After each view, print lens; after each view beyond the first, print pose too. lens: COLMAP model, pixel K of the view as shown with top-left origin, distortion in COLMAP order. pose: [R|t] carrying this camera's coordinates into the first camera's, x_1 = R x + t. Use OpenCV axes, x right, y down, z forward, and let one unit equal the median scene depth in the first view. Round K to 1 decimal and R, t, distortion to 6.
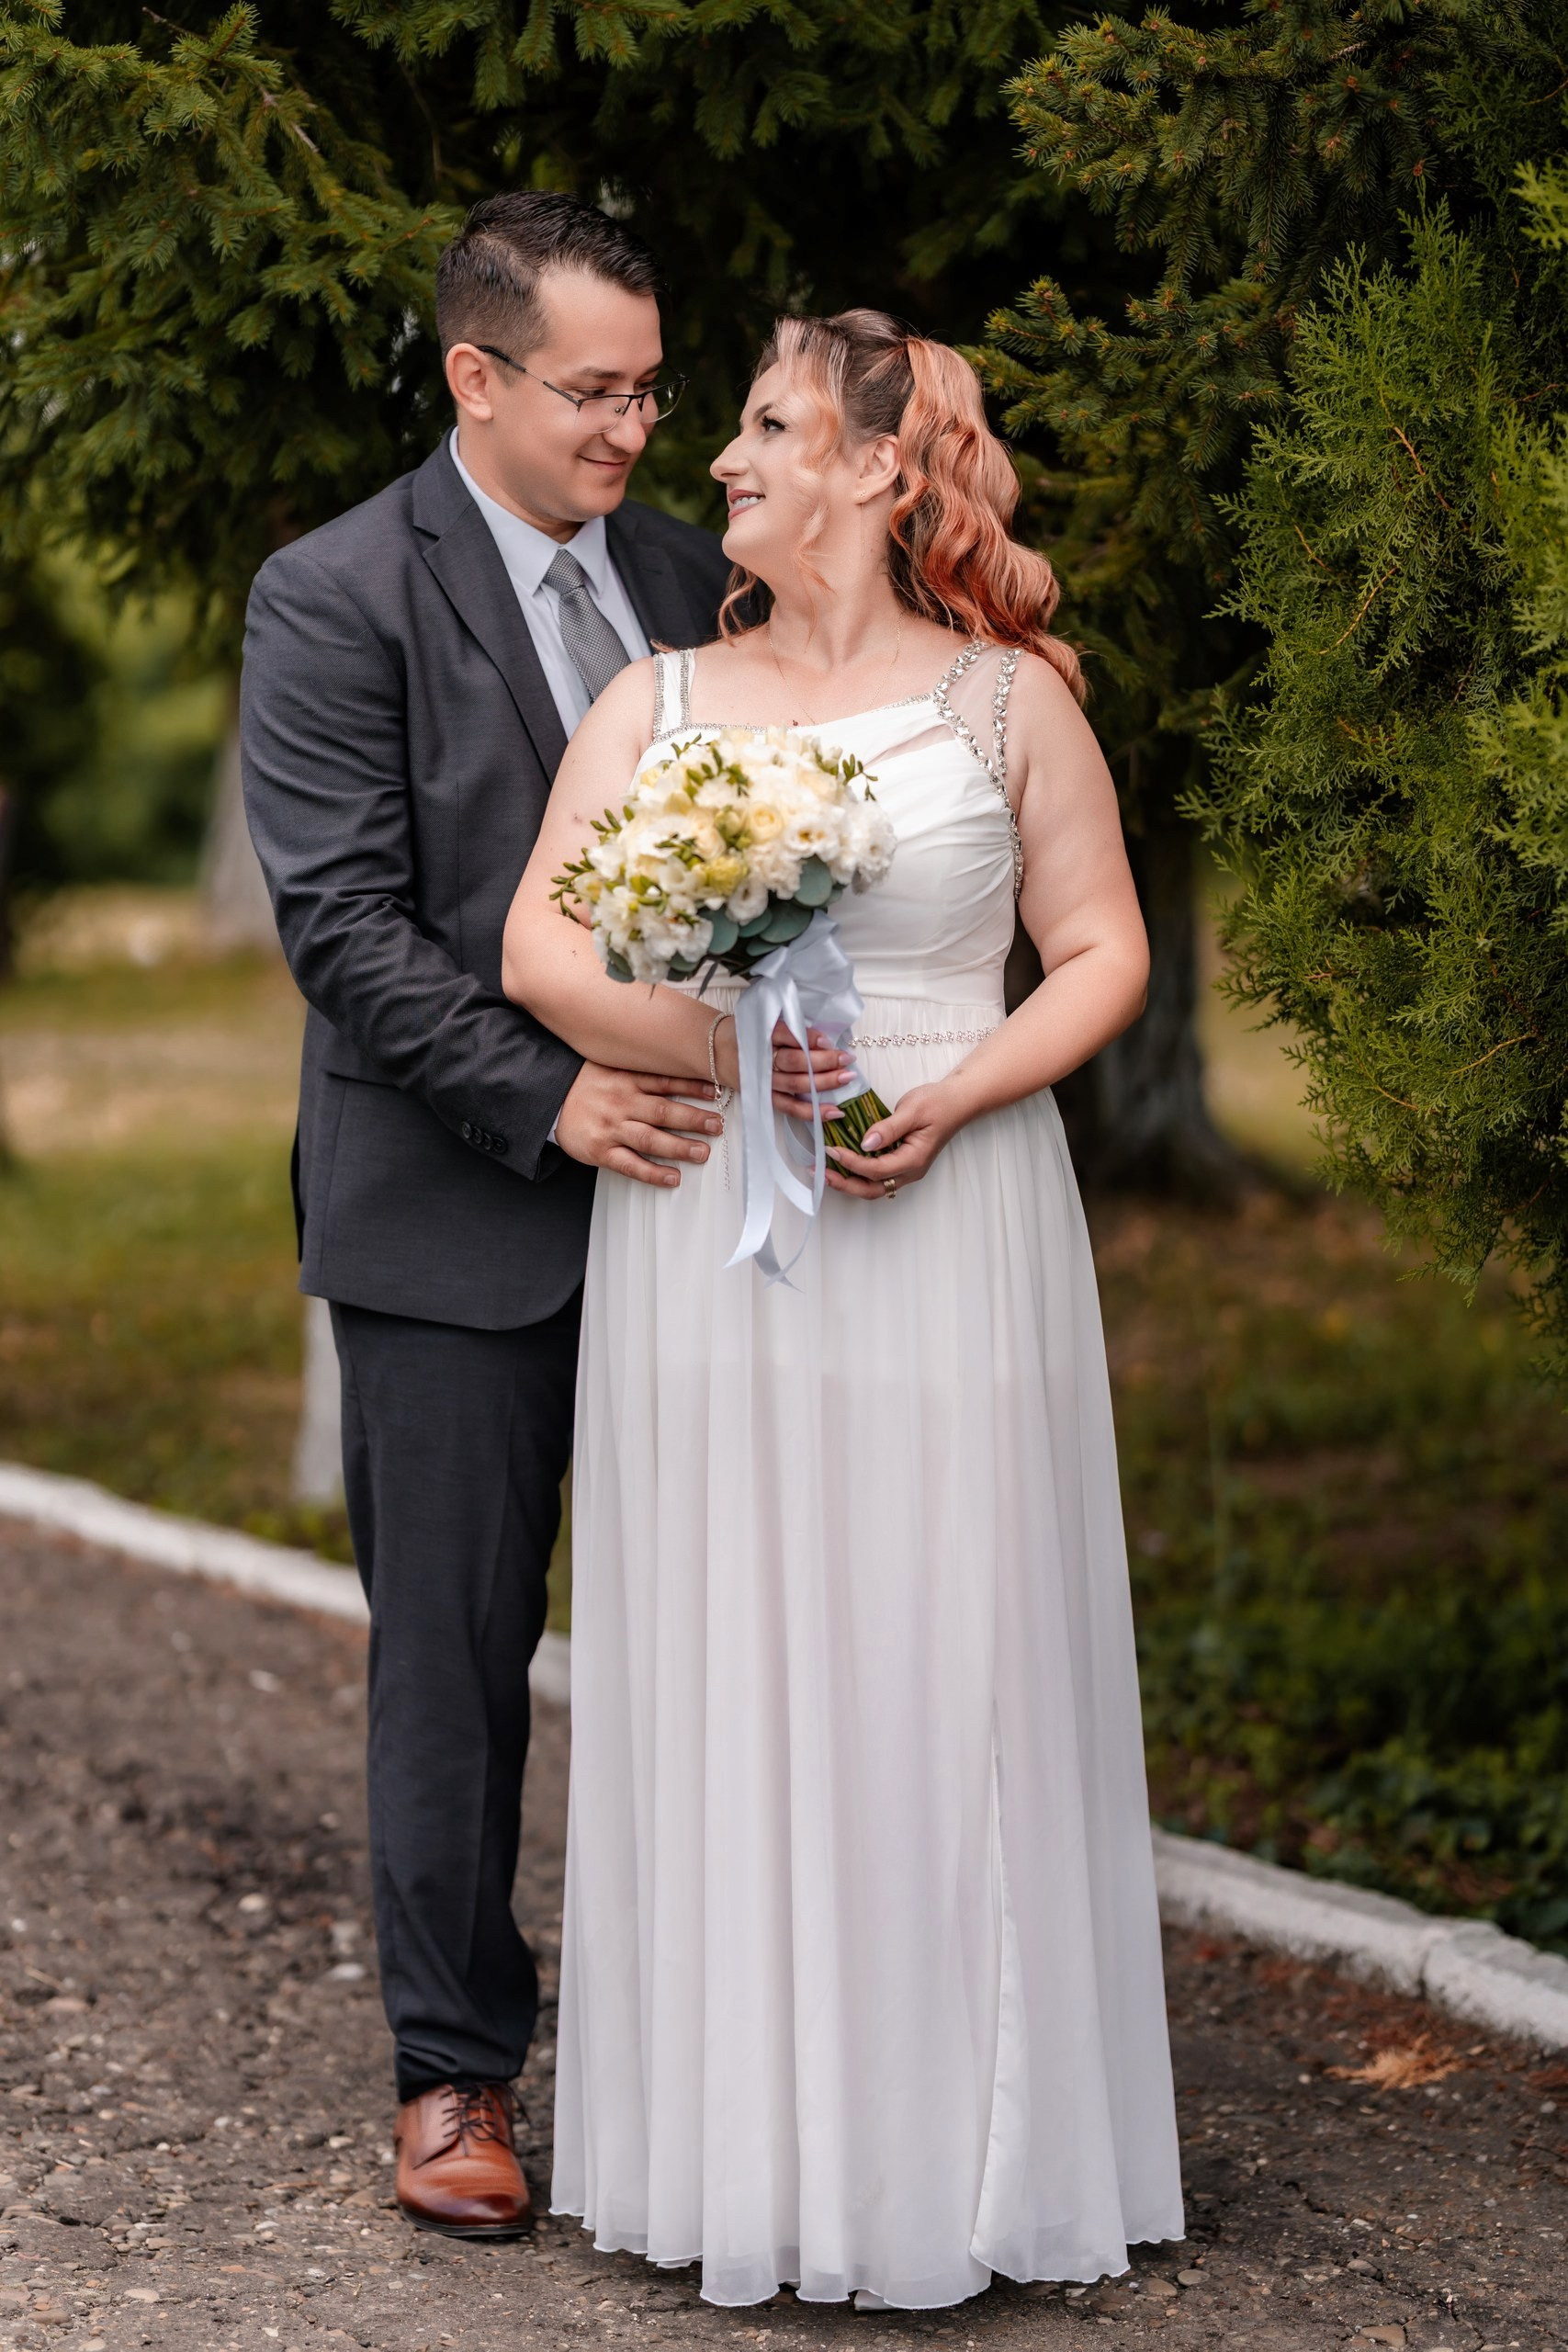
lens RADIAL K [[5835.0, 0, 781.9], [0, 5835.0, 1201.2], [0, 0, 1]] dist [0.441030, 1.424860]
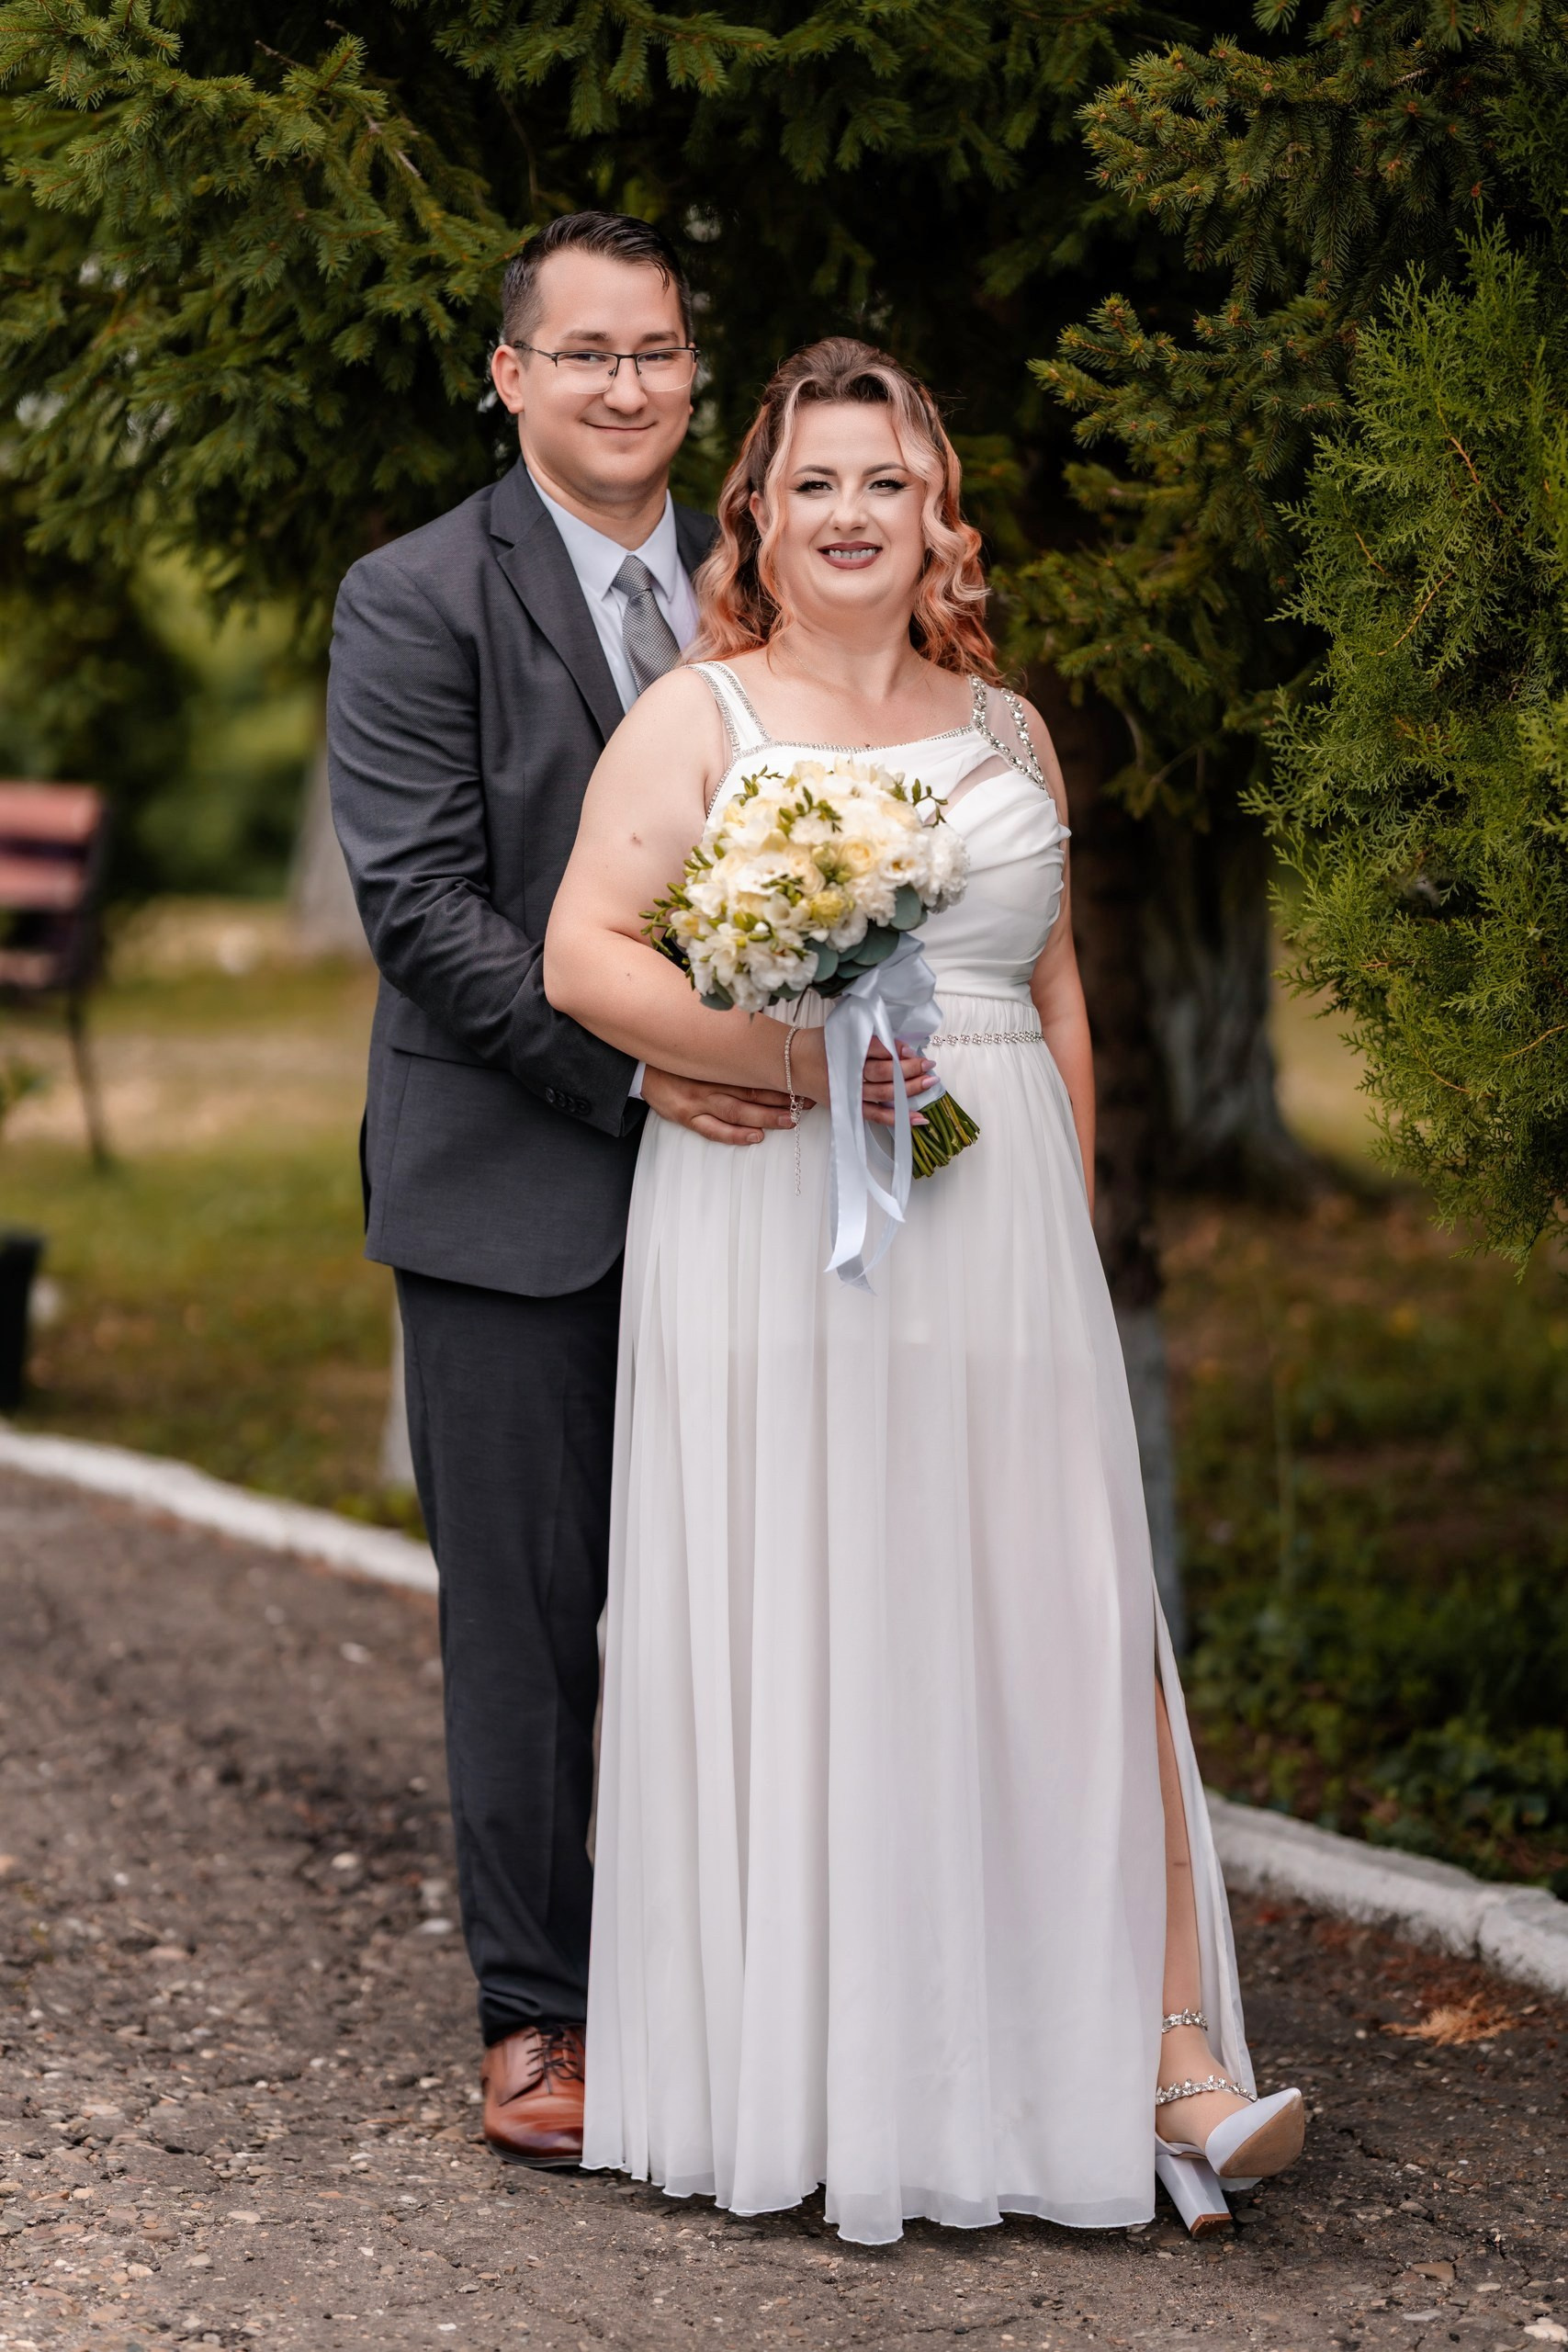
lens RADIAL K [[5855.7, 0, 723.4], [0, 5855.7, 1171.0], [0, 0, 1]] dist [0.458428, 1.292571]
pose [[0.999708, 0.005033, -0.023635, 0.000857], [-0.005238, 0.999949, -0.008619, 0.007364], [0.023590, 0.008740, 0.999684, -0.044635]]
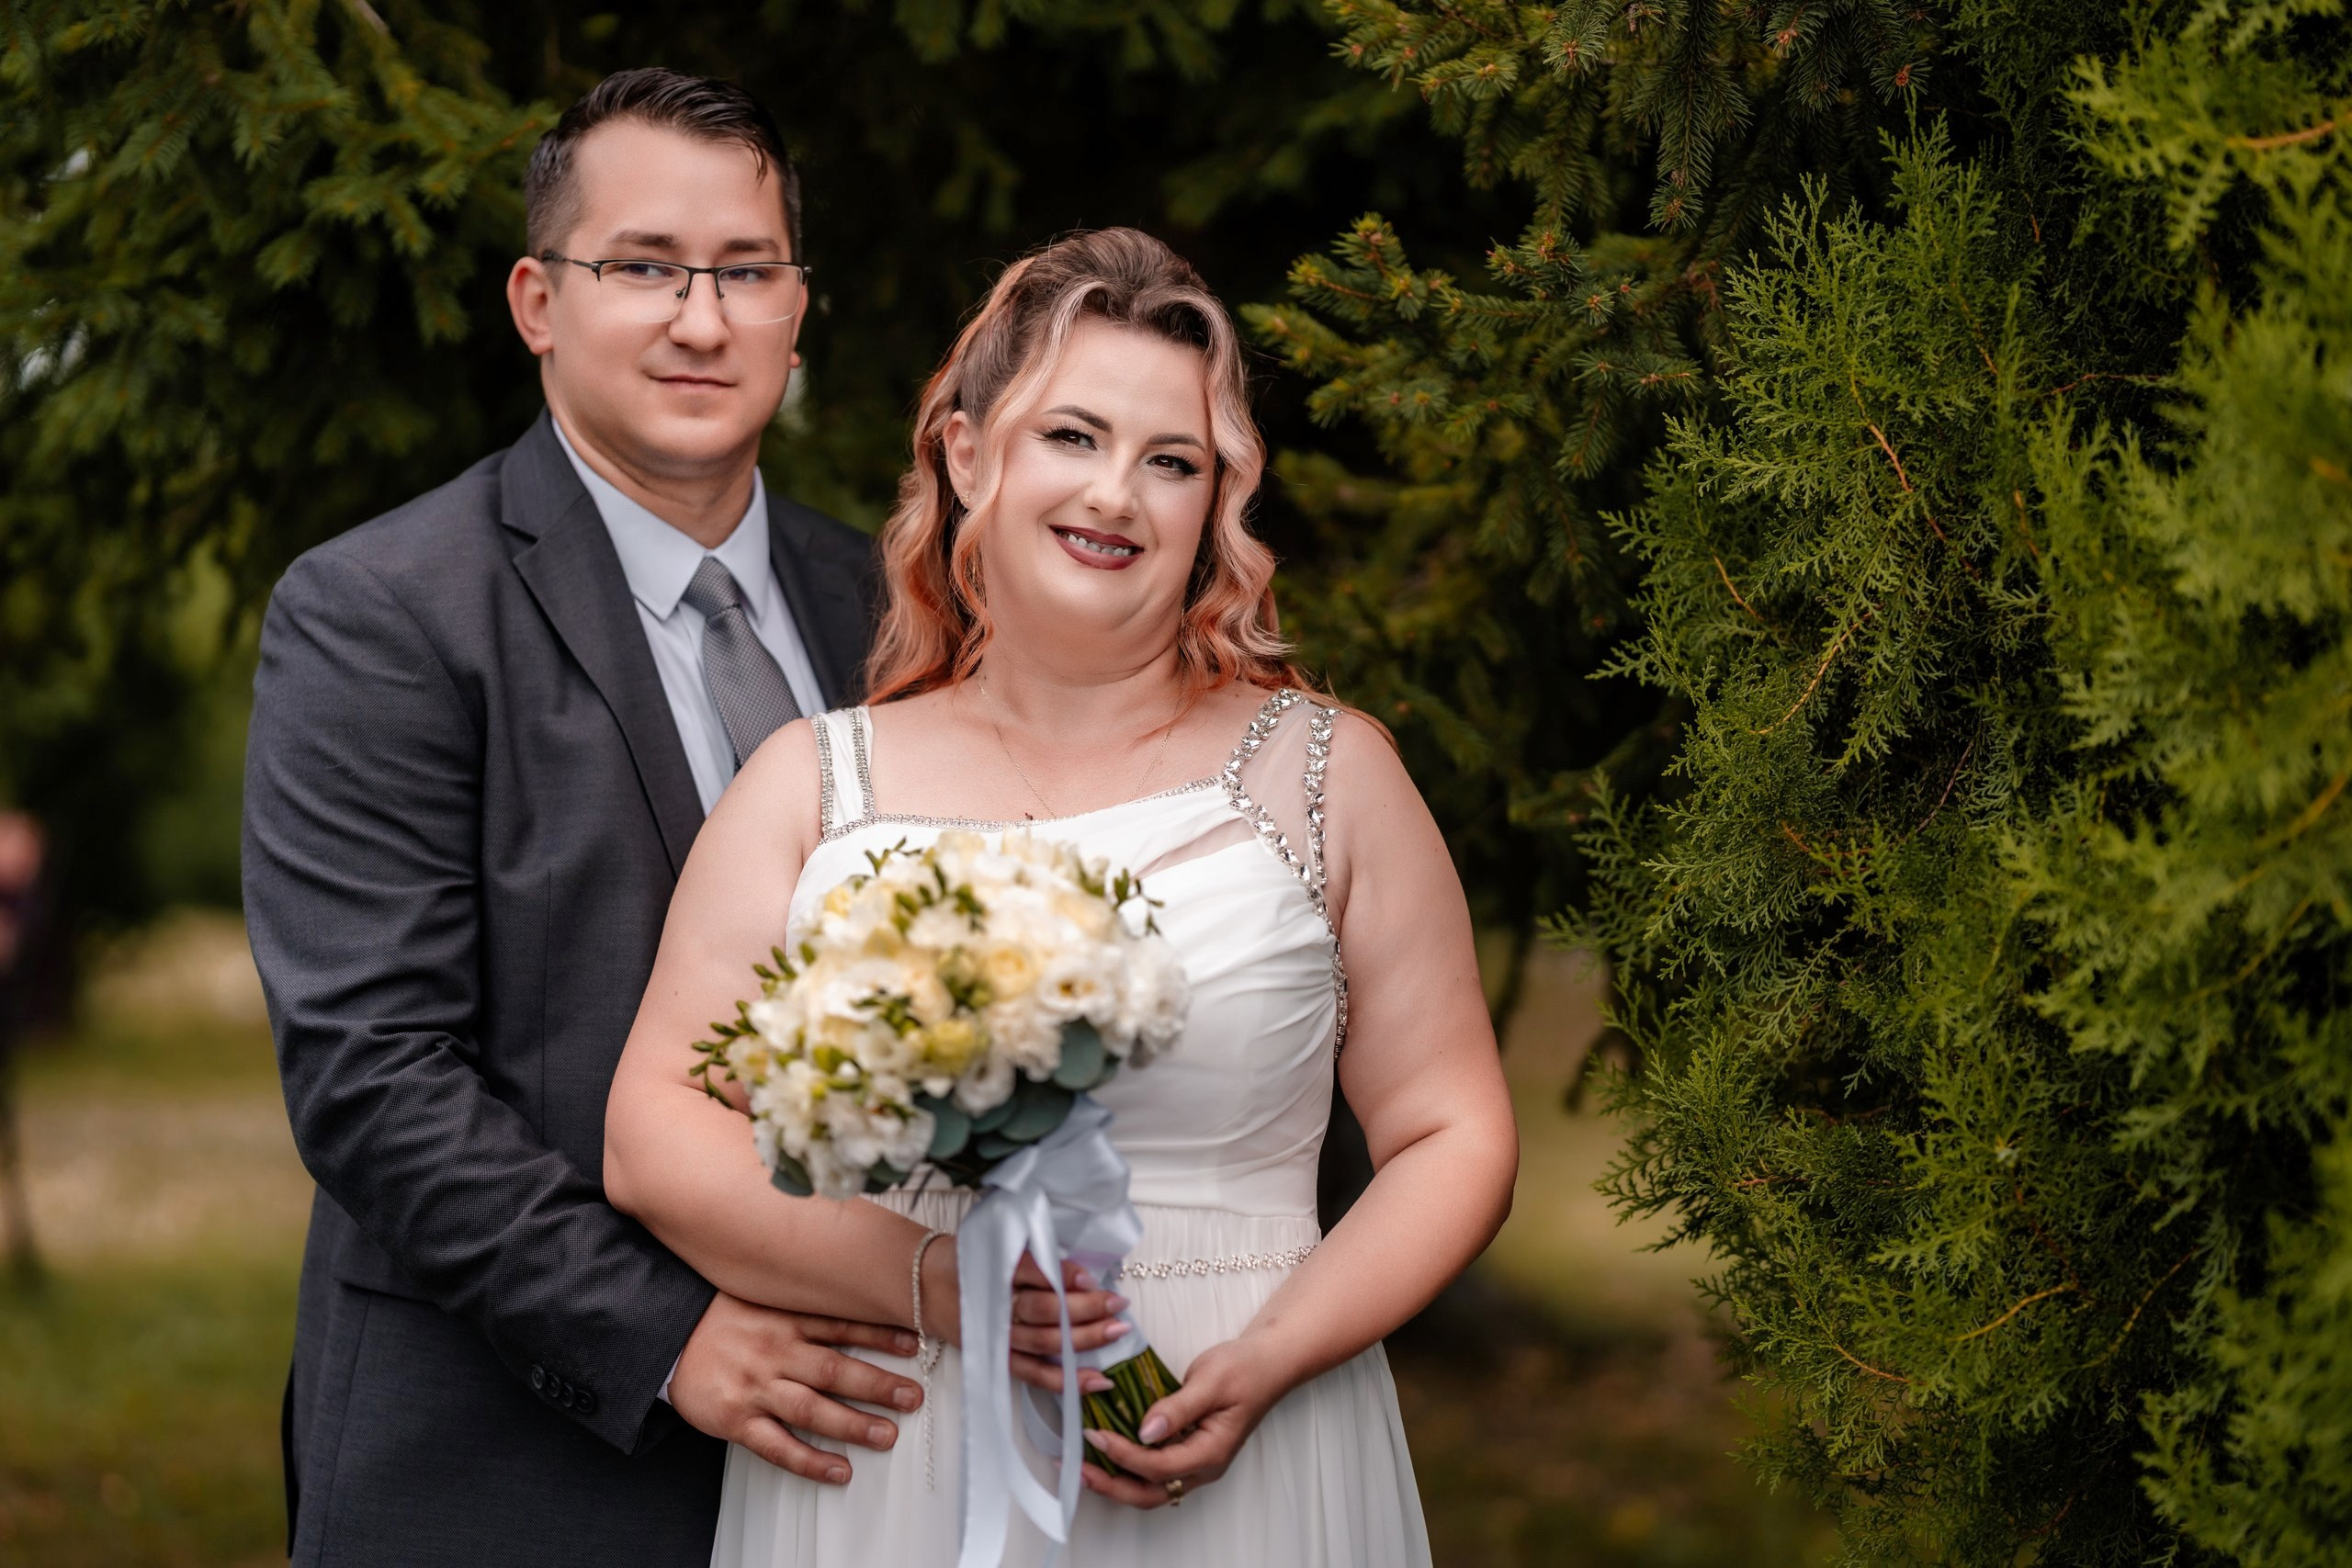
lens RADIAL K [[5855.7, 0, 1176.0], [0, 5855.7, 784.0], [0, 0, 1]] dist [0.458428, 1.292571]
pose [[0.998942, 0.023055, 0.039783, -0.007166], [-0.019997, 0.996938, -0.075602, -0.029875], [-0.041404, 0.074726, 0.996344, 0.275768]]
